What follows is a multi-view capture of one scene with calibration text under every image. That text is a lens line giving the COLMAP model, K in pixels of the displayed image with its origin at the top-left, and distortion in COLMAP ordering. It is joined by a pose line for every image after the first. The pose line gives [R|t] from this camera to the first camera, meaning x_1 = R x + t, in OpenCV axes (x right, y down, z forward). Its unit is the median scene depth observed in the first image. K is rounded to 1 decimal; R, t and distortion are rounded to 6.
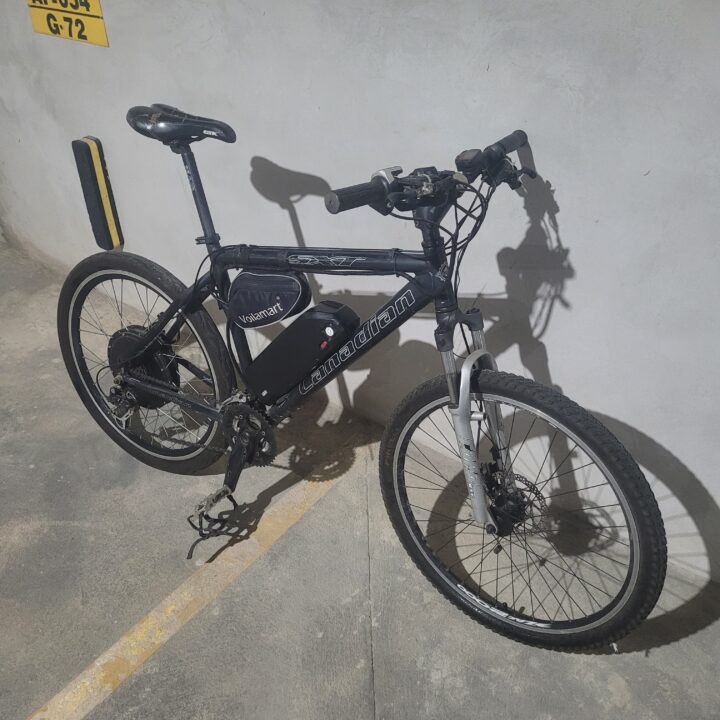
lens RADIAL K [[729.1, 0, 368.9], [0, 729.1, 363.0], [0, 0, 1]] dist [0.050002, -0.017254]
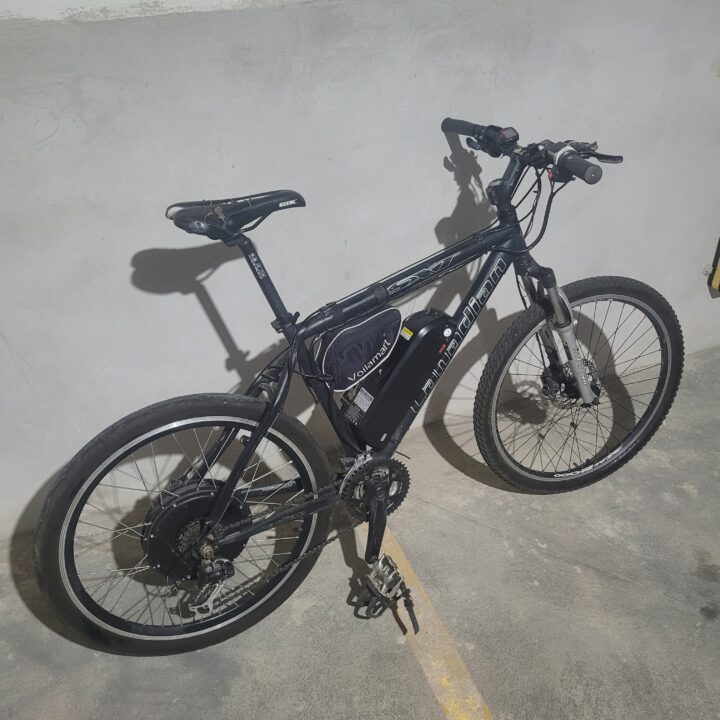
lens RADIAL K [[729.1, 0, 368.9], [0, 729.1, 363.0], [0, 0, 1]] dist [0.050002, -0.017254]
pose [[0.527661, -0.472304, 0.706048, -0.855829], [0.502706, 0.843624, 0.188639, -0.254383], [-0.684734, 0.255397, 0.682577, 0.346136]]
